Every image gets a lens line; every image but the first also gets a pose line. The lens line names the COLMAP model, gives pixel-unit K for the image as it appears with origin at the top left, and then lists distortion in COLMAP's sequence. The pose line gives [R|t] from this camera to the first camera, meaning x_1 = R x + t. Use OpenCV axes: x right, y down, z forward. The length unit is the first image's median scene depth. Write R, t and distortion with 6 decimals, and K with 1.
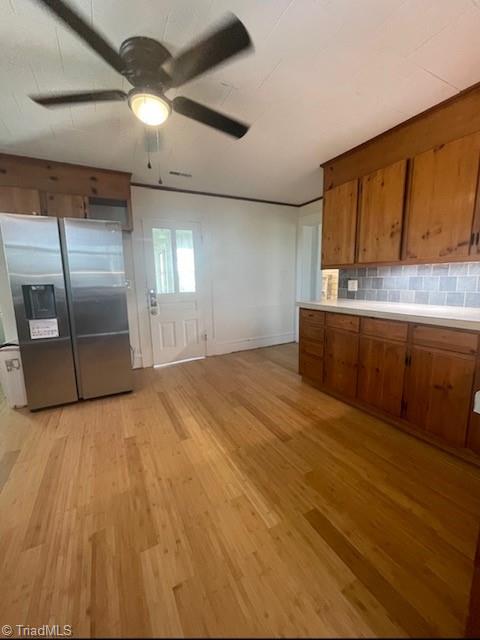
lens RADIAL K [[262.0, 0, 238.8], [0, 262.0, 315.3], [0, 0, 1]] dist [0.014691, 0.000068]
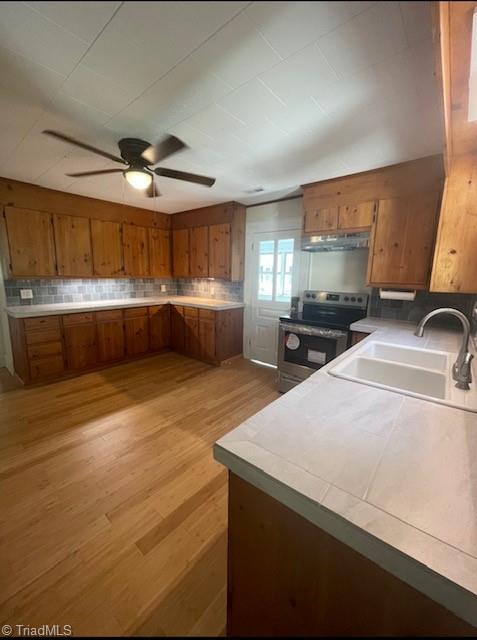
lens RADIAL K [[262.0, 0, 236.9], [0, 262.0, 321.2], [0, 0, 1]] dist [0.014691, 0.000068]
pose [[-0.384330, -0.139725, 0.912561, -1.293334], [0.136340, 0.969051, 0.205795, -0.142508], [-0.913073, 0.203511, -0.353385, 0.769485]]
